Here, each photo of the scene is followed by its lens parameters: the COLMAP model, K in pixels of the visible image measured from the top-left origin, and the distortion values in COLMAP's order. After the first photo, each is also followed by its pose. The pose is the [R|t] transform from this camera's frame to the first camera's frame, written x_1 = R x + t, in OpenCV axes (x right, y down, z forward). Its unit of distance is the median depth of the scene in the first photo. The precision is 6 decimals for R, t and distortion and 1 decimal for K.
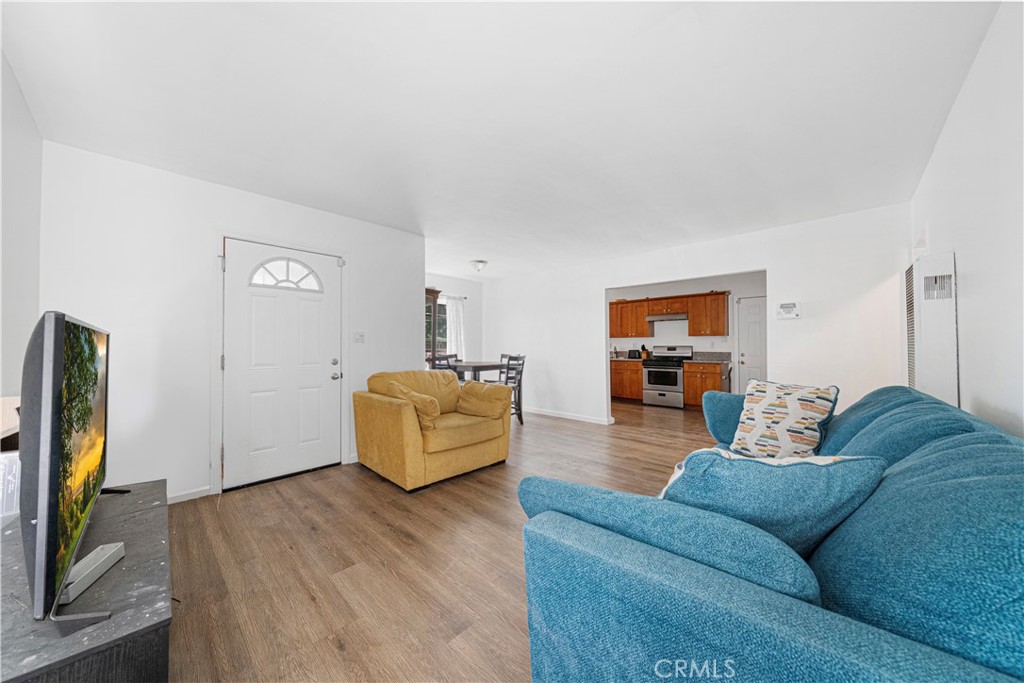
lens RADIAL K [[344.9, 0, 503.3], [0, 344.9, 339.0], [0, 0, 1]] dist [-0.001981, -0.000025]
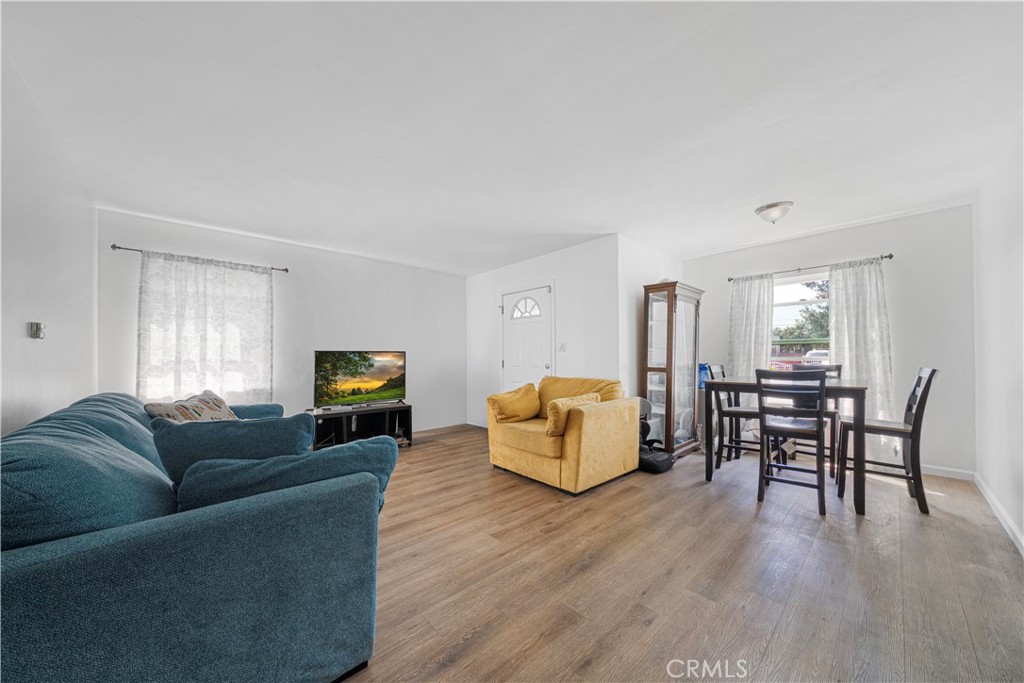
lens RADIAL K [[353.1, 0, 510.1], [0, 353.1, 348.2], [0, 0, 1]] dist [0.000183, 0.000031]
pose [[-0.044447, -0.022476, -0.998759, 0.912448], [0.032124, 0.999198, -0.023915, 0.025550], [0.998495, -0.033147, -0.043690, 0.963481]]
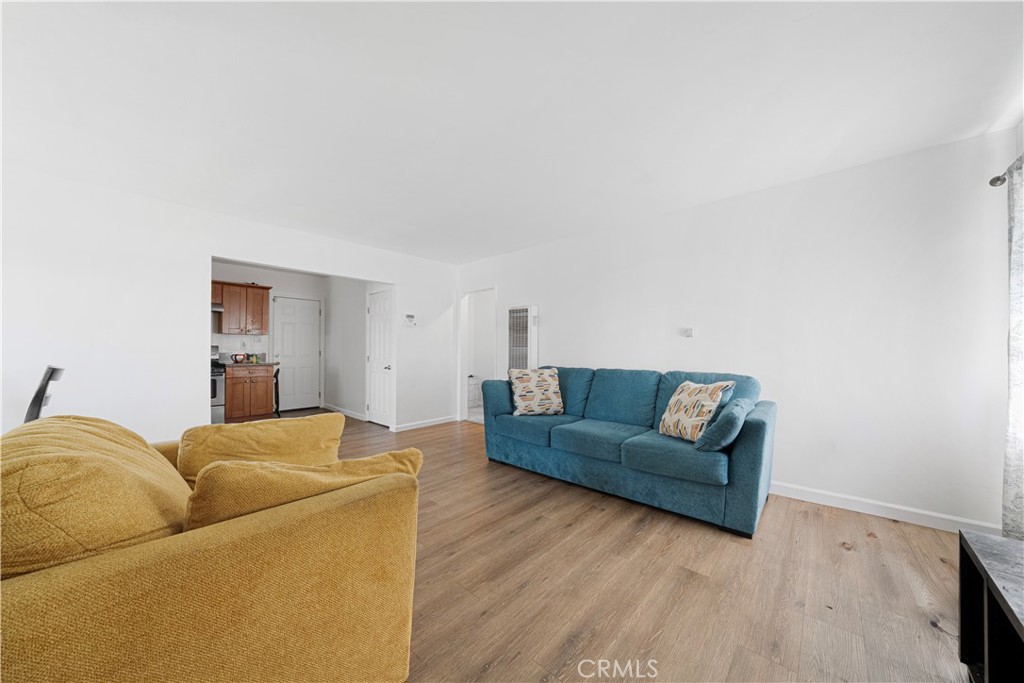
lens RADIAL K [[353.1, 0, 510.1], [0, 353.1, 348.2], [0, 0, 1]] dist [0.000183, 0.000031]
pose [[-0.033891, 0.000958, 0.999425, -0.605264], [-0.024174, 0.999706, -0.001778, 0.020967], [-0.999133, -0.024220, -0.033858, 0.751050]]
